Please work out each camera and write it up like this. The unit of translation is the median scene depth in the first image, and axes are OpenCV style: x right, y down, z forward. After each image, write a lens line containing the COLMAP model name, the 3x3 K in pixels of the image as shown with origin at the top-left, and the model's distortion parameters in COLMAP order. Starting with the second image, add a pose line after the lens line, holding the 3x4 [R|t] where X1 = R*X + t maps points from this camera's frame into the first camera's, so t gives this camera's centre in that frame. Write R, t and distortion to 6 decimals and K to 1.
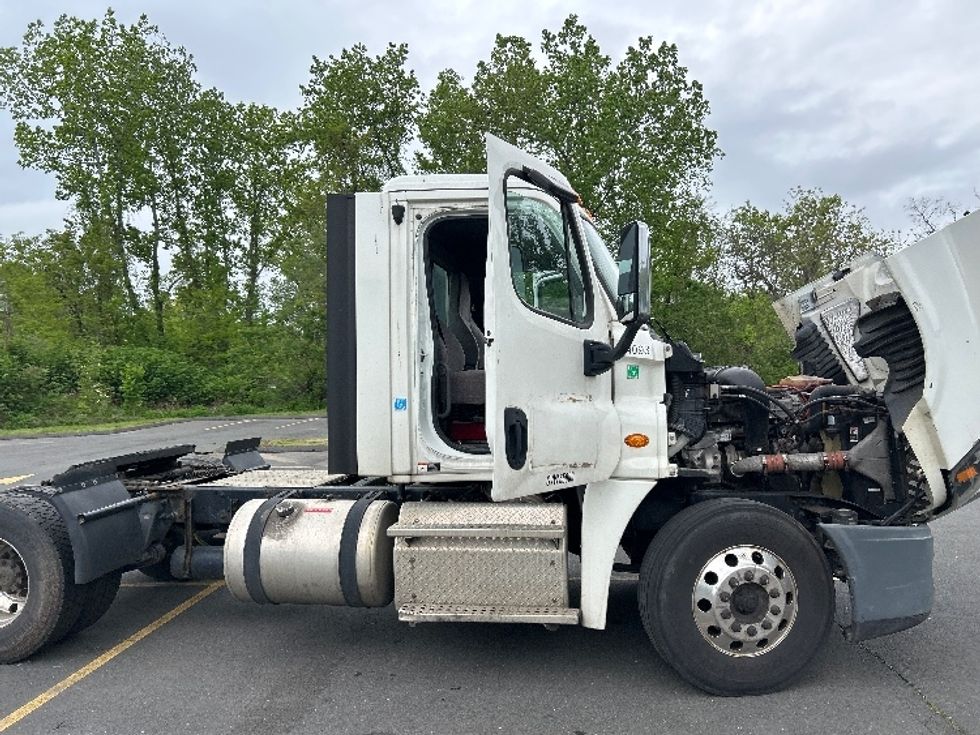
lens RADIAL K [[741.1, 0, 494.7], [0, 741.1, 362.6], [0, 0, 1]] dist [0.041422, -0.042172]
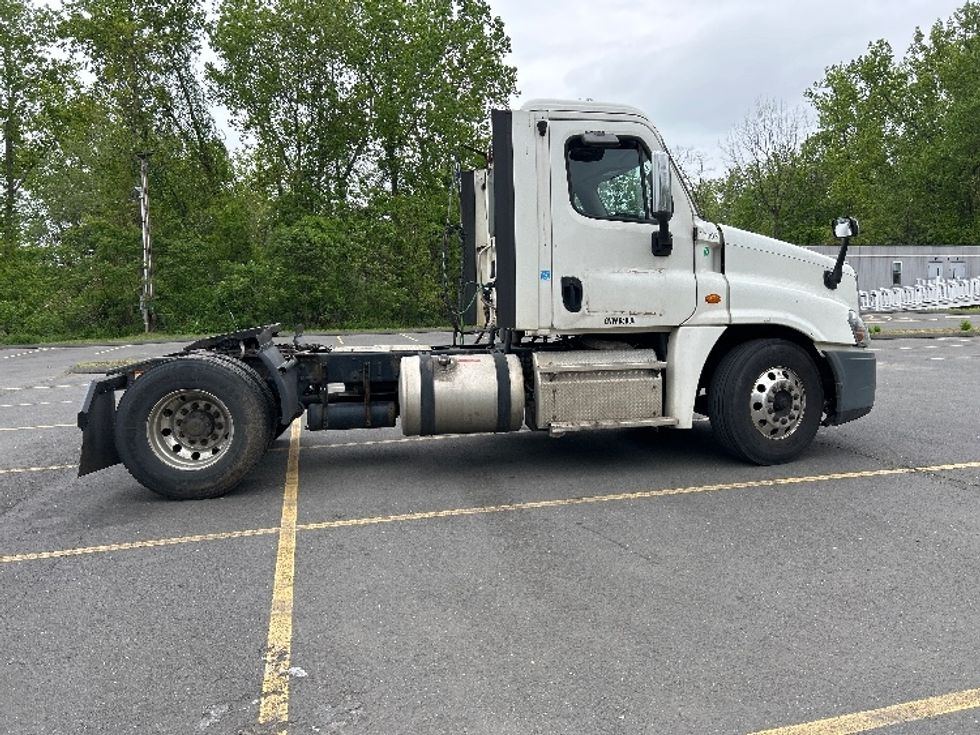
lens RADIAL K [[741.1, 0, 486.7], [0, 741.1, 353.2], [0, 0, 1]] dist [0.041422, -0.042172]
pose [[0.955904, -0.024032, 0.292696, -0.581009], [0.001337, 0.996992, 0.077492, 0.086679], [-0.293678, -0.073683, 0.953060, -0.226901]]
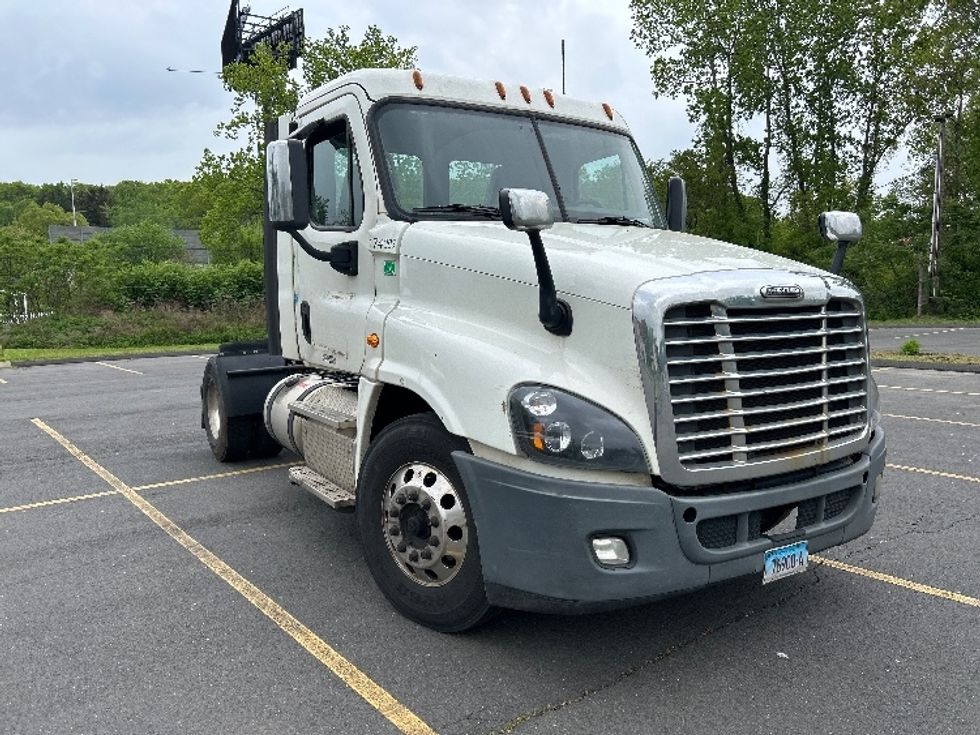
lens RADIAL K [[741.1, 0, 491.9], [0, 741.1, 364.5], [0, 0, 1]] dist [0.041422, -0.042172]
pose [[0.668381, 0.072739, -0.740254, 0.897439], [0.021908, 0.992850, 0.117340, 0.024237], [0.743497, -0.094645, 0.662008, 0.426374]]
